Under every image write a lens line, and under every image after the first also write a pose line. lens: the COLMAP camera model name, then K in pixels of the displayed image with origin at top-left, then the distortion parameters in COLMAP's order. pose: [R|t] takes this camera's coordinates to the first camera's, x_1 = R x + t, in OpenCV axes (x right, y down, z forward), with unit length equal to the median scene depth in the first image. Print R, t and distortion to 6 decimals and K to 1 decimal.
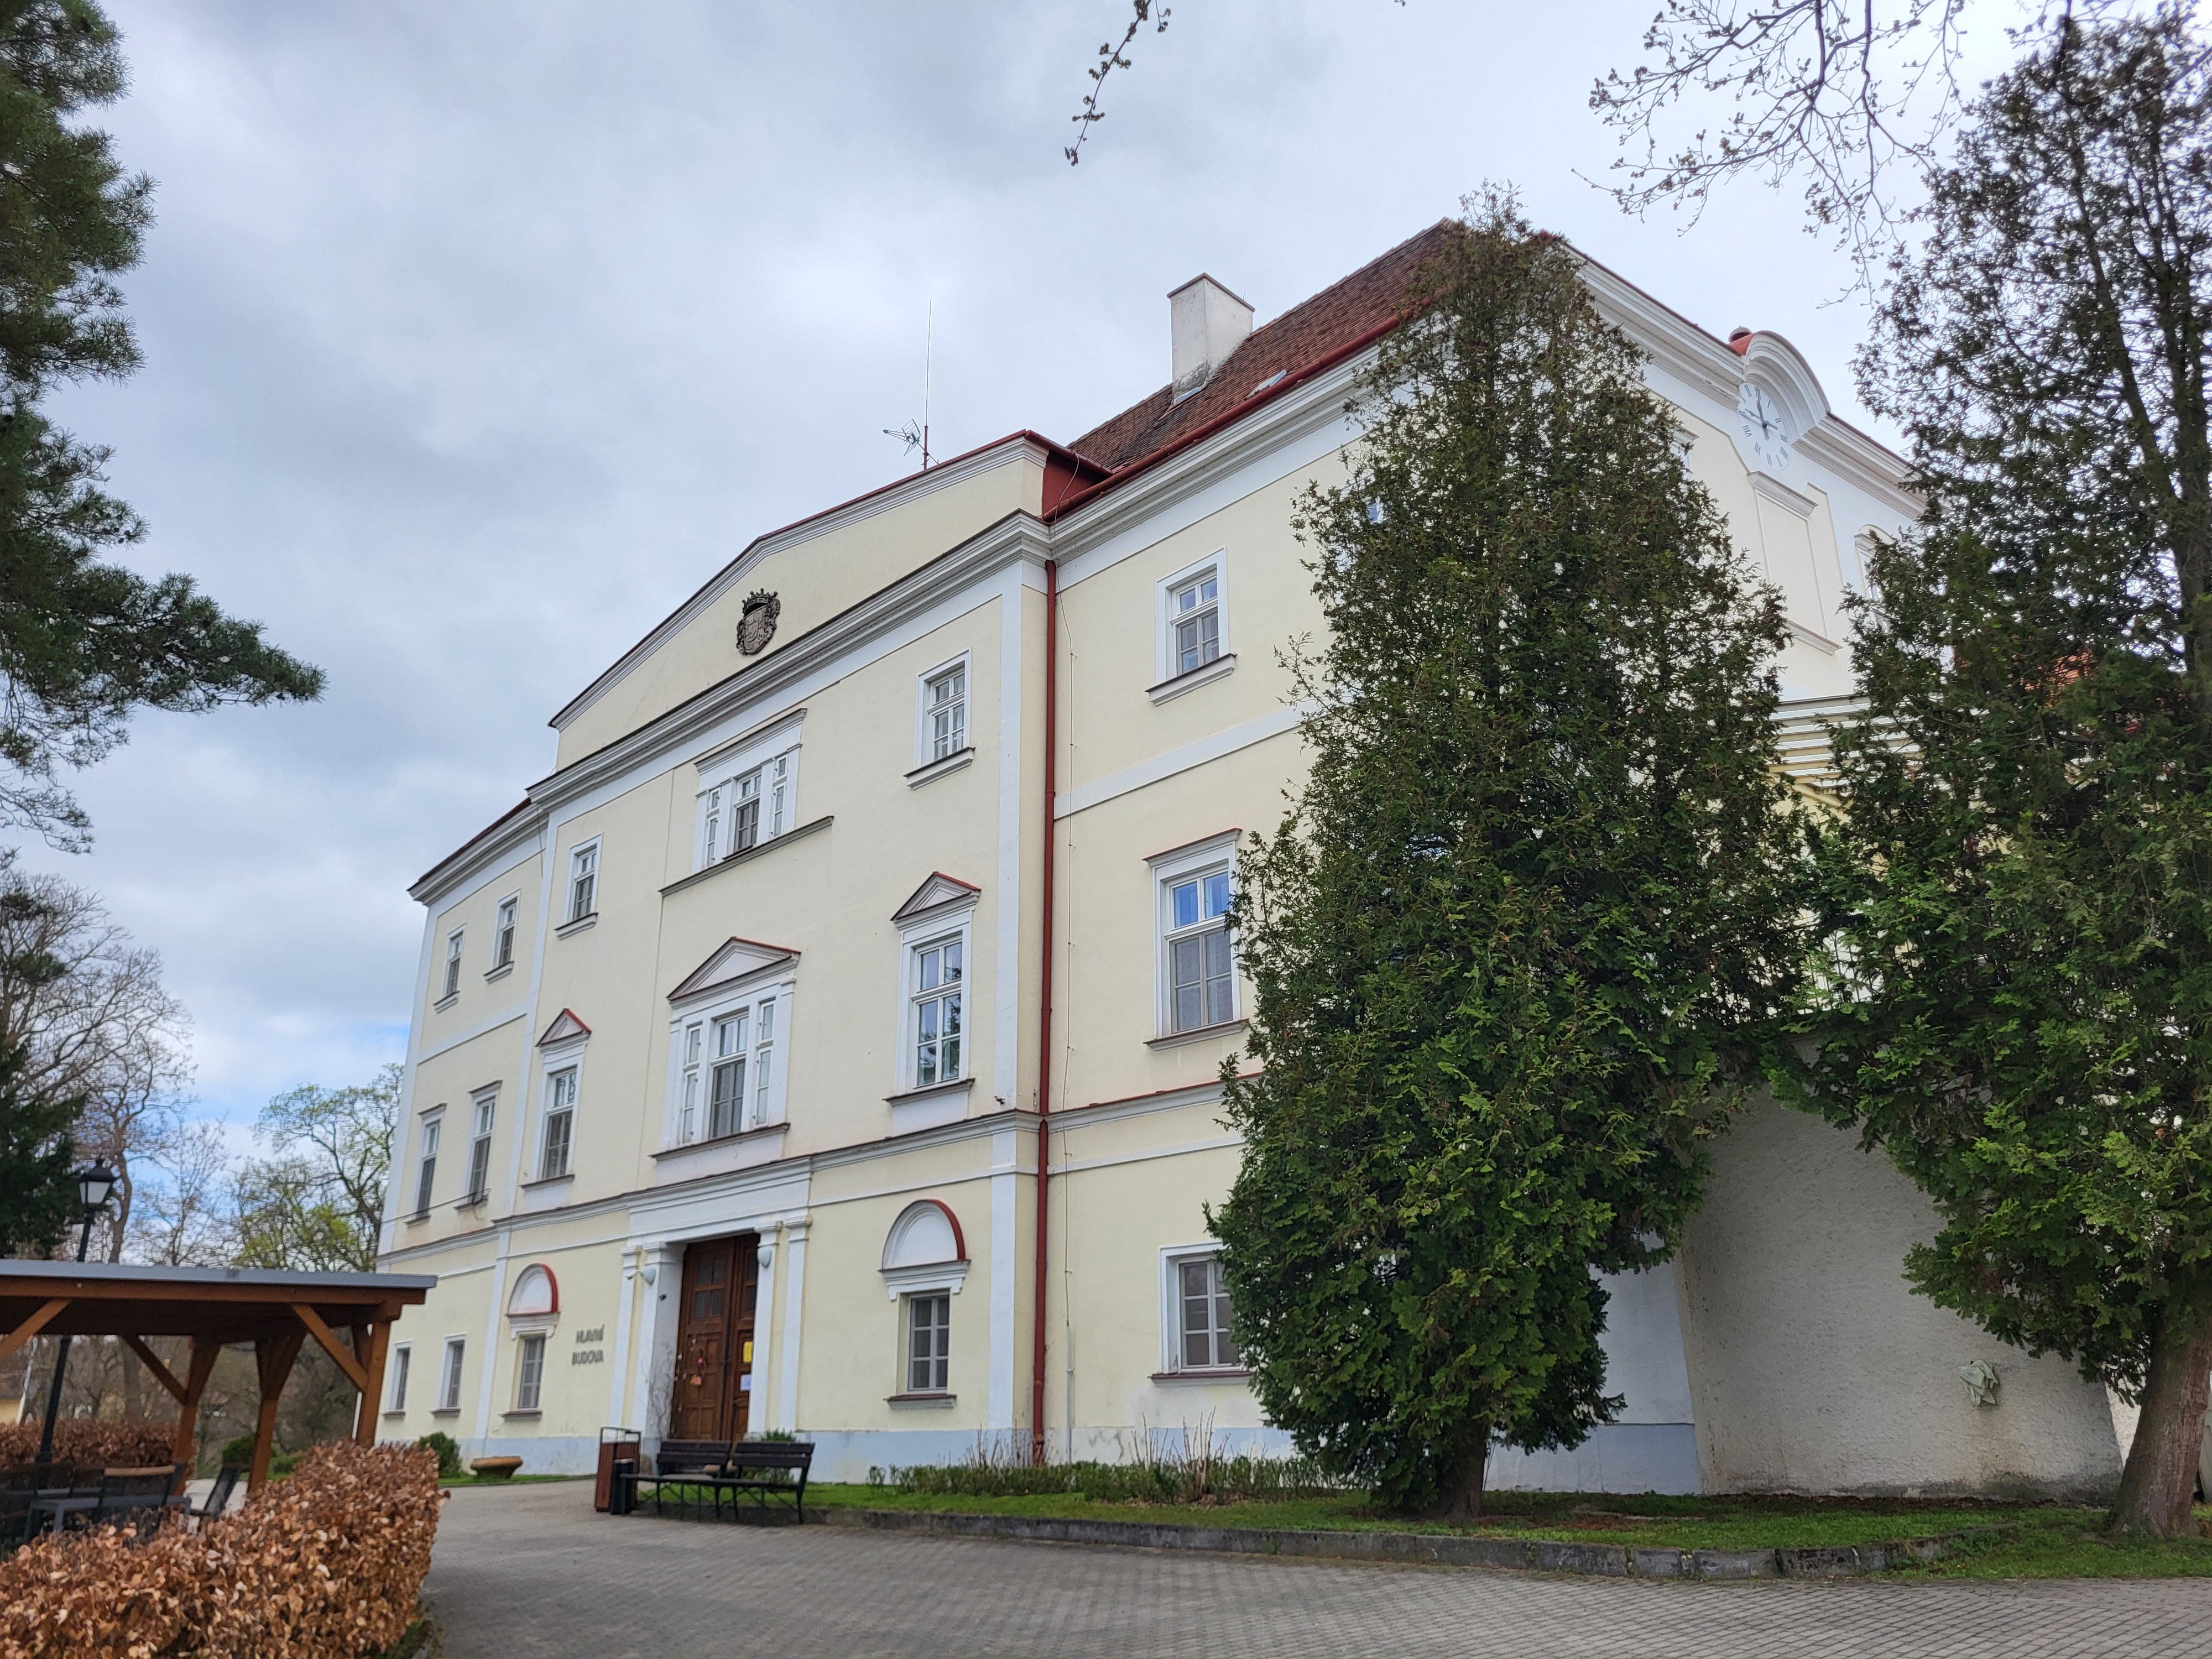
lens RADIAL K [[1670.5, 0, 1106.0], [0, 1670.5, 829.5], [0, 0, 1]] dist [0.040269, -0.001328]
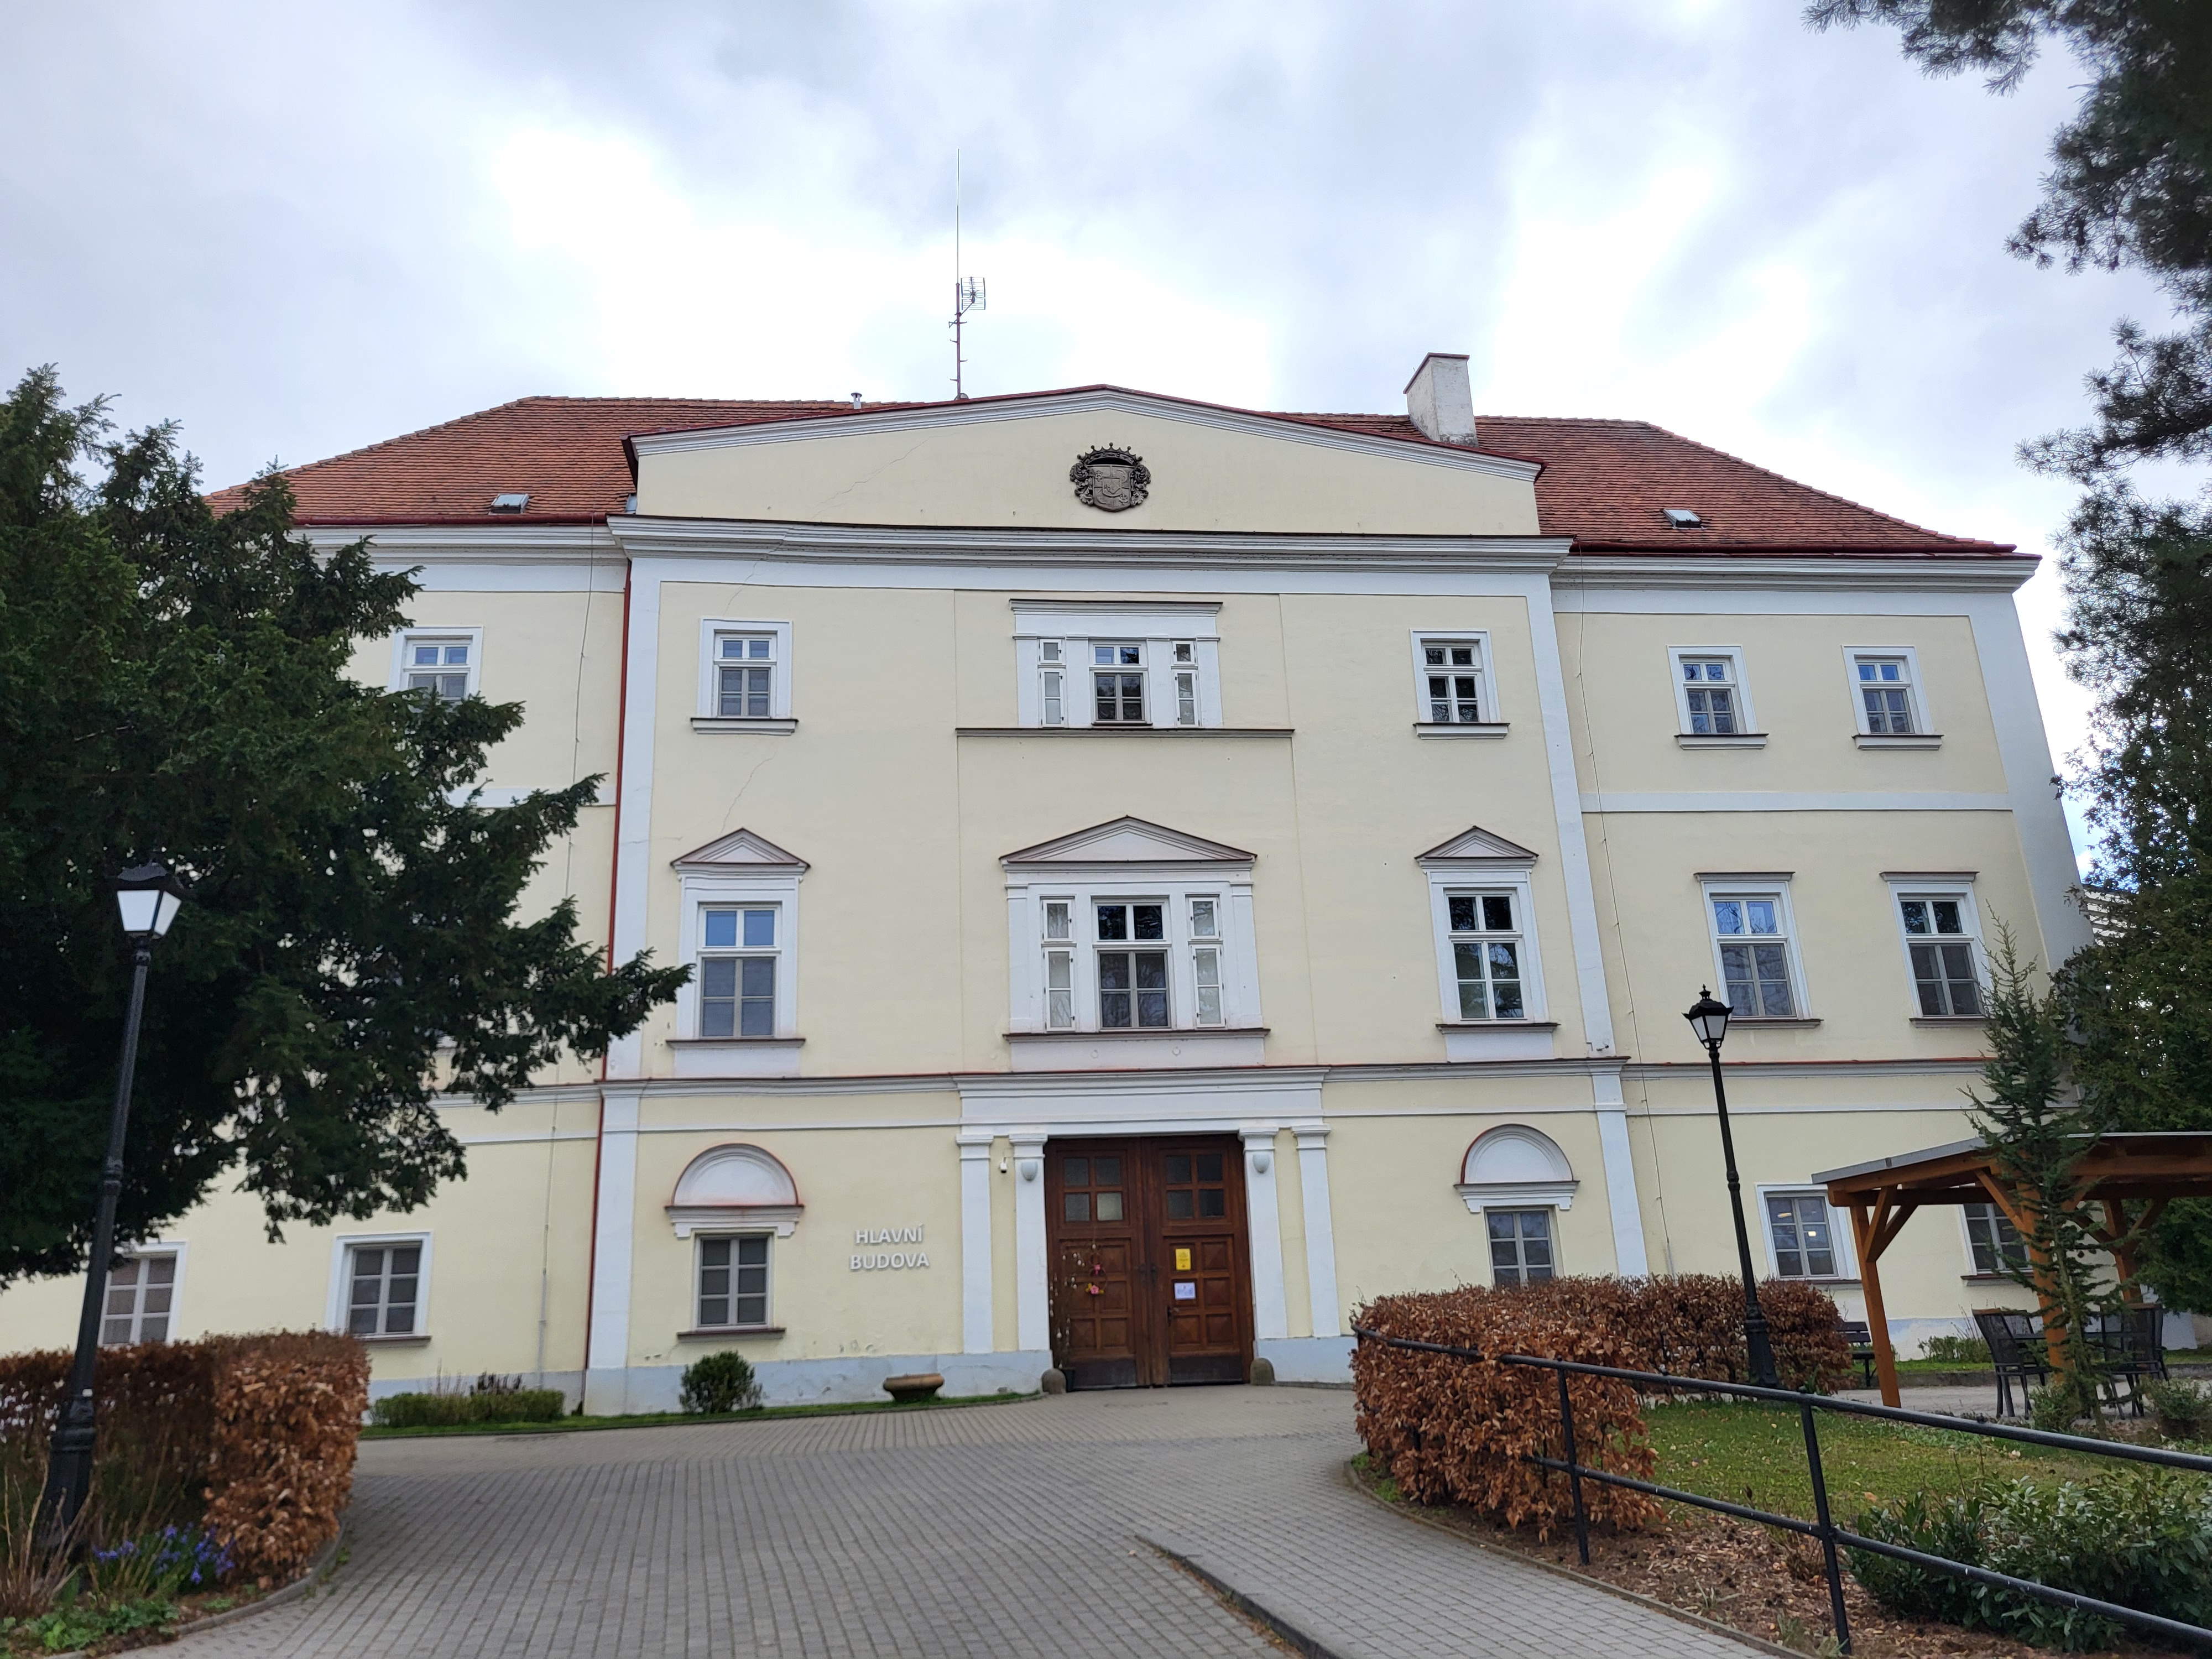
lens RADIAL K [[1670.5, 0, 1106.0], [0, 1670.5, 829.5], [0, 0, 1]] dist [0.040269, -0.001328]
pose [[0.606065, 0.227090, 0.762310, -0.929582], [-0.235540, 0.966634, -0.100695, 0.167222], [-0.759741, -0.118527, 0.639332, 0.420290]]
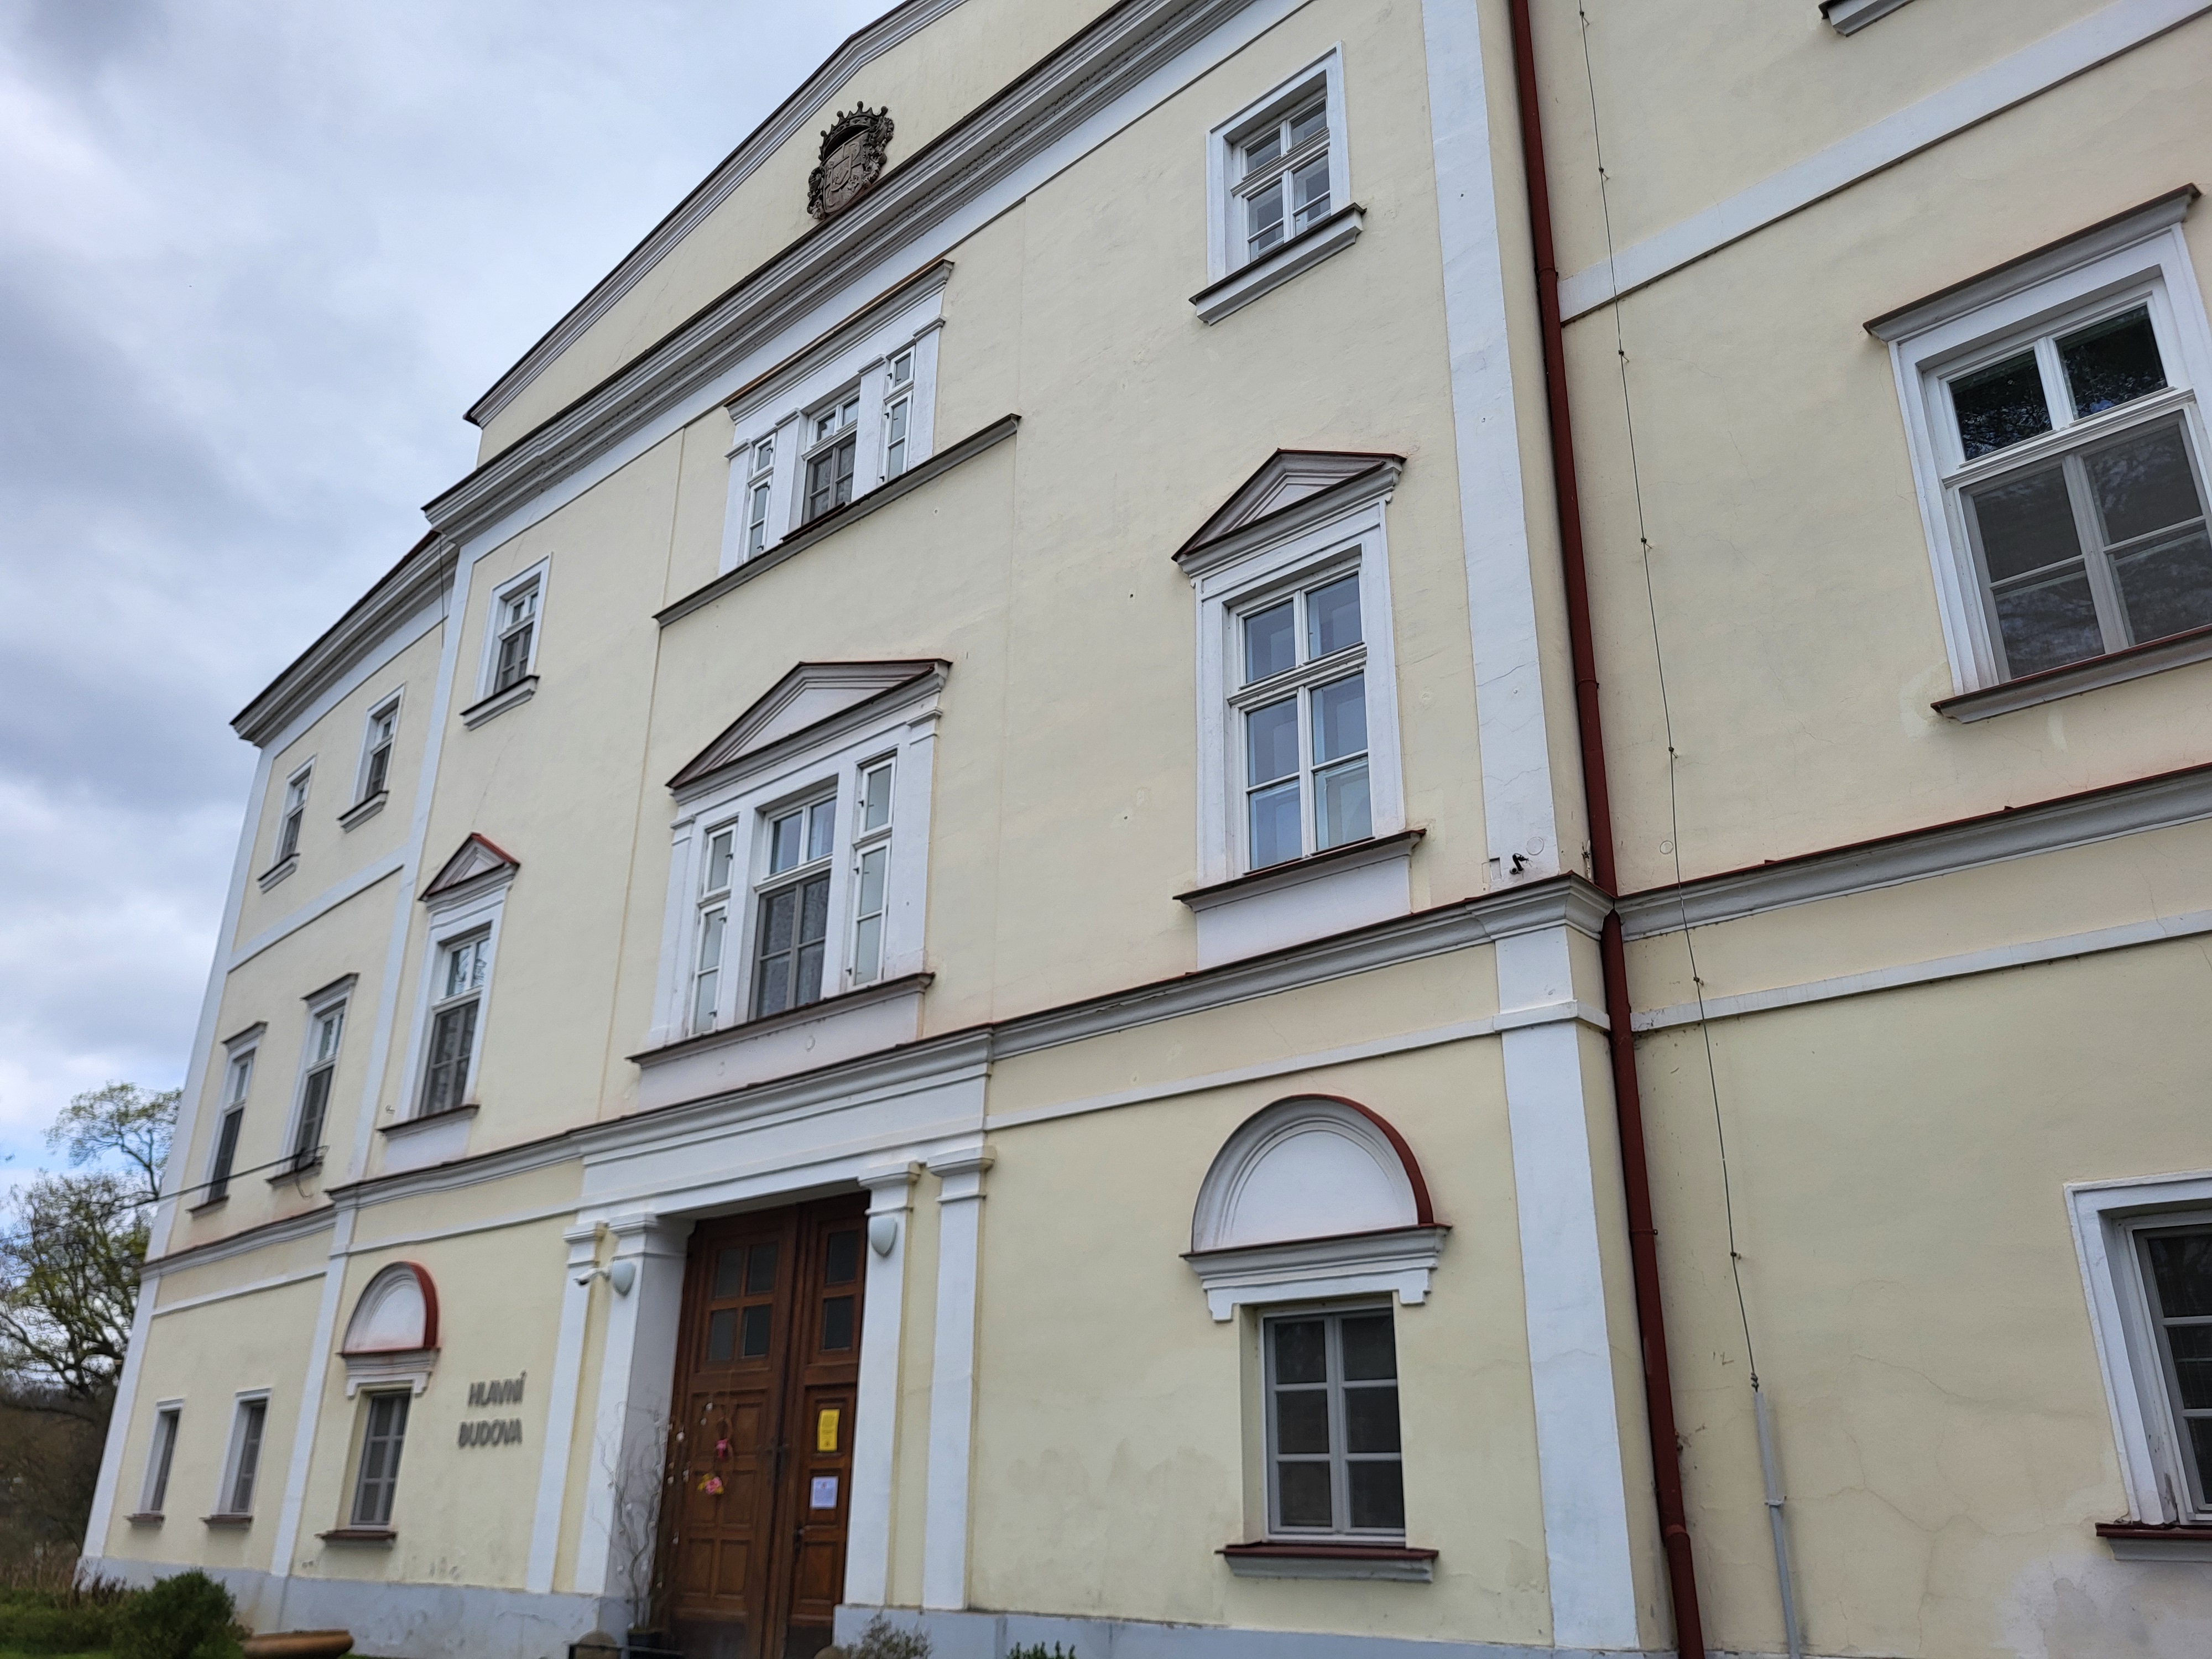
lens RADIAL K [[1676.2, 0, 1137.0], [0, 1676.2, 829.3], [0, 0, 1]] dist [0.044779, -0.030864]
pose [[0.996428, 0.041765, 0.073399, -0.151907], [-0.038927, 0.998454, -0.039683, 0.136365], [-0.074943, 0.036684, 0.996513, 0.445318]]
